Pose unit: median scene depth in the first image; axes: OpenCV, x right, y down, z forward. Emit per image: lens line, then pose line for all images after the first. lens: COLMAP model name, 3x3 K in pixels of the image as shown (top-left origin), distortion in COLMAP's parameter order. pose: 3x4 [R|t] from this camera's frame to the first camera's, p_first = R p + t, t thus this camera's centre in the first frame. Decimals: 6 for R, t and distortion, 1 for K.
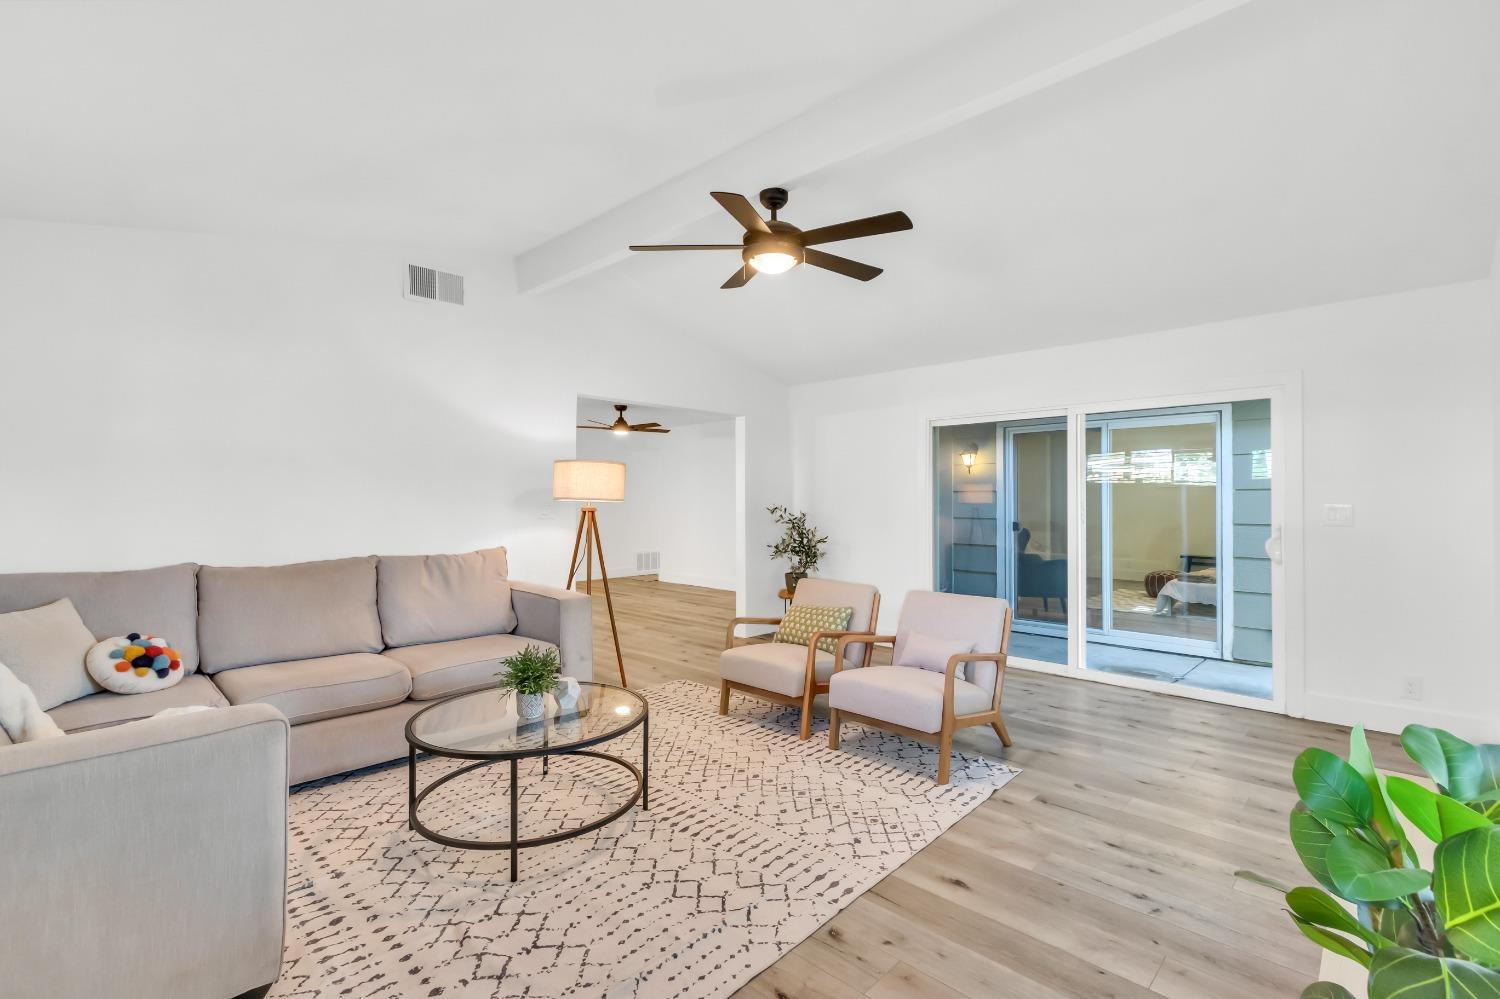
lens RADIAL K [[698.6, 0, 739.9], [0, 698.6, 499.8], [0, 0, 1]] dist [0.003489, 0.000113]
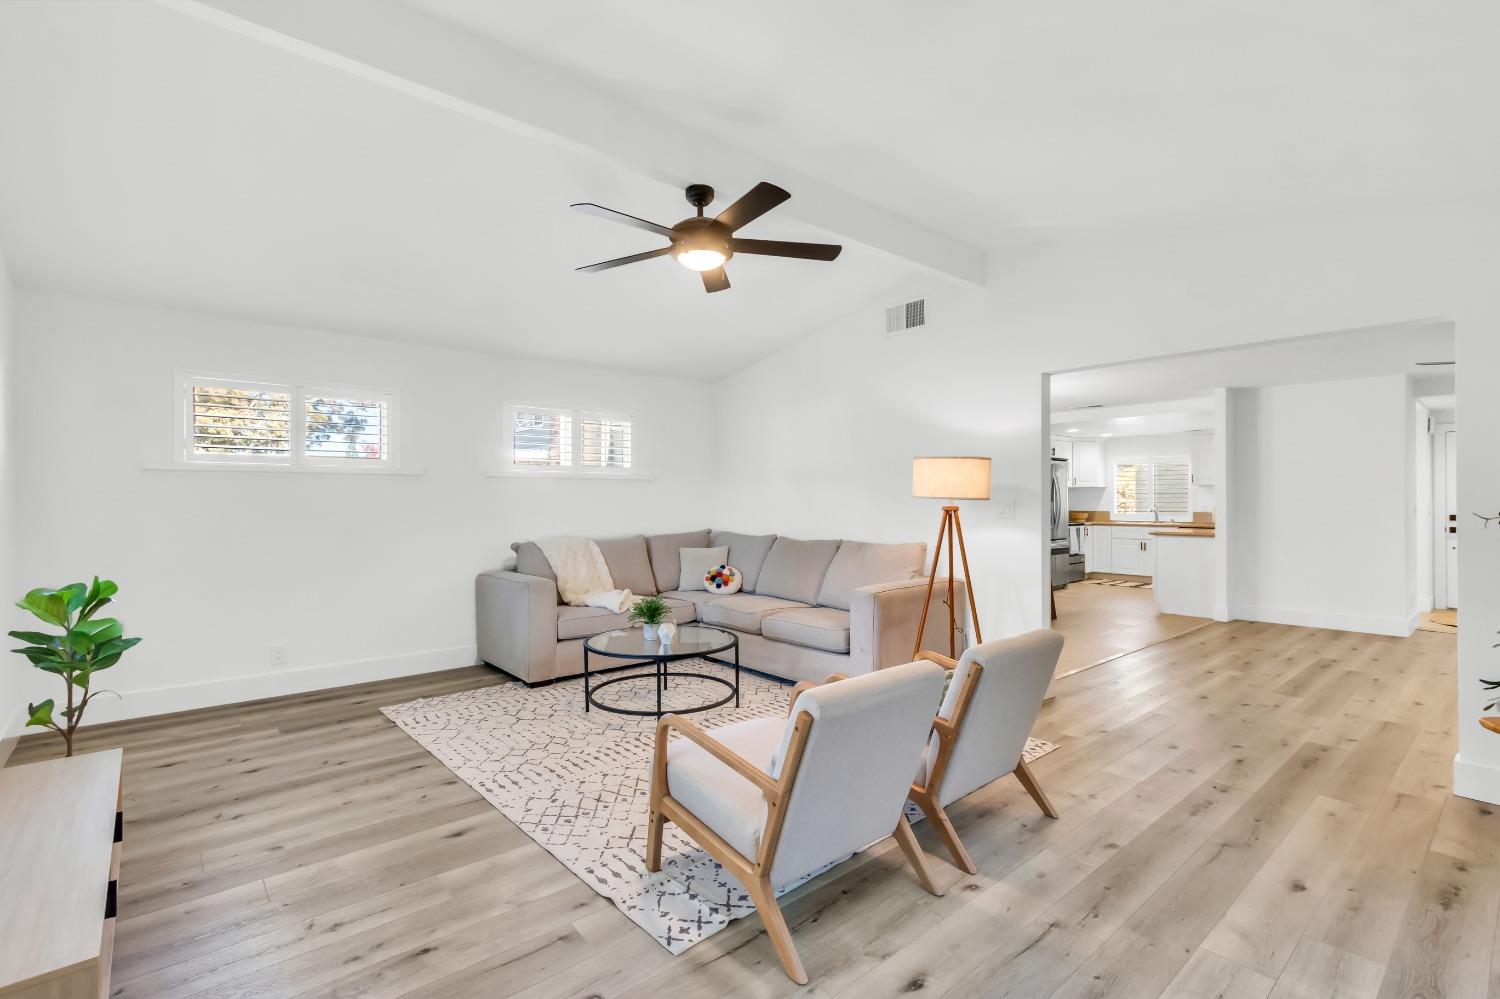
lens RADIAL K [[683.6, 0, 746.6], [0, 683.6, 498.0], [0, 0, 1]] dist [0.007495, 0.000060]
pose [[-0.098174, -0.001254, -0.995169, 1.256107], [0.003417, 0.999993, -0.001597, 0.001353], [0.995163, -0.003557, -0.098169, 1.438679]]
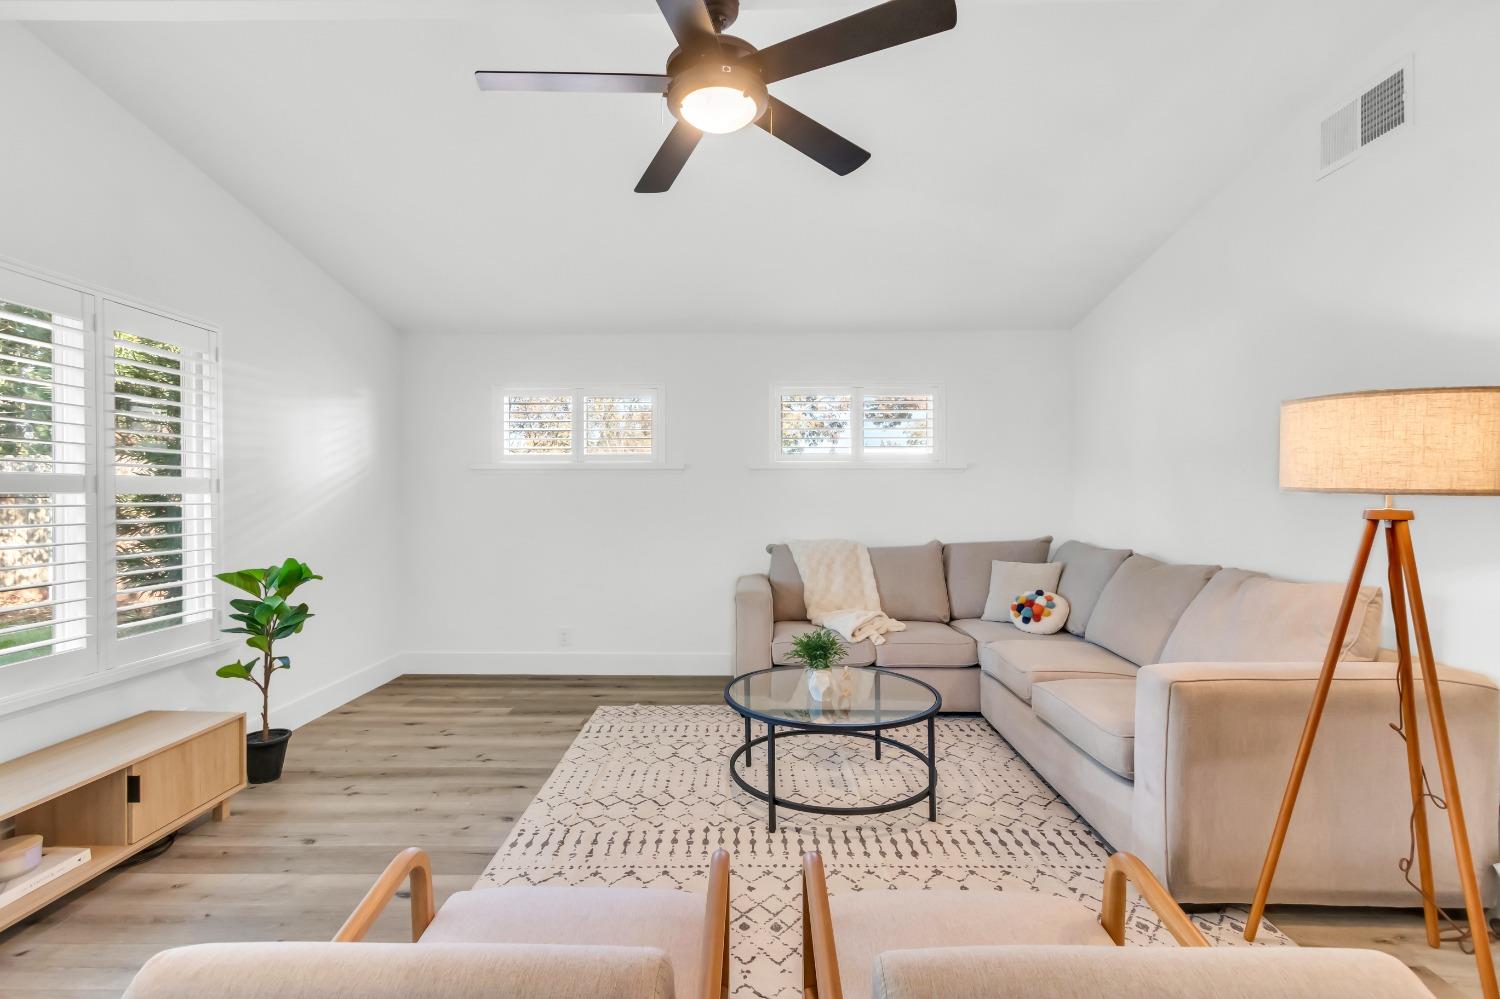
lens RADIAL K [[687.1, 0, 750.0], [0, 687.1, 499.5], [0, 0, 1]] dist [0.003454, -0.000108]
pose [[-0.729598, 0.005828, -0.683852, 0.555459], [0.002932, 0.999981, 0.005394, 0.004111], [0.683870, 0.001930, -0.729601, 1.823183]]
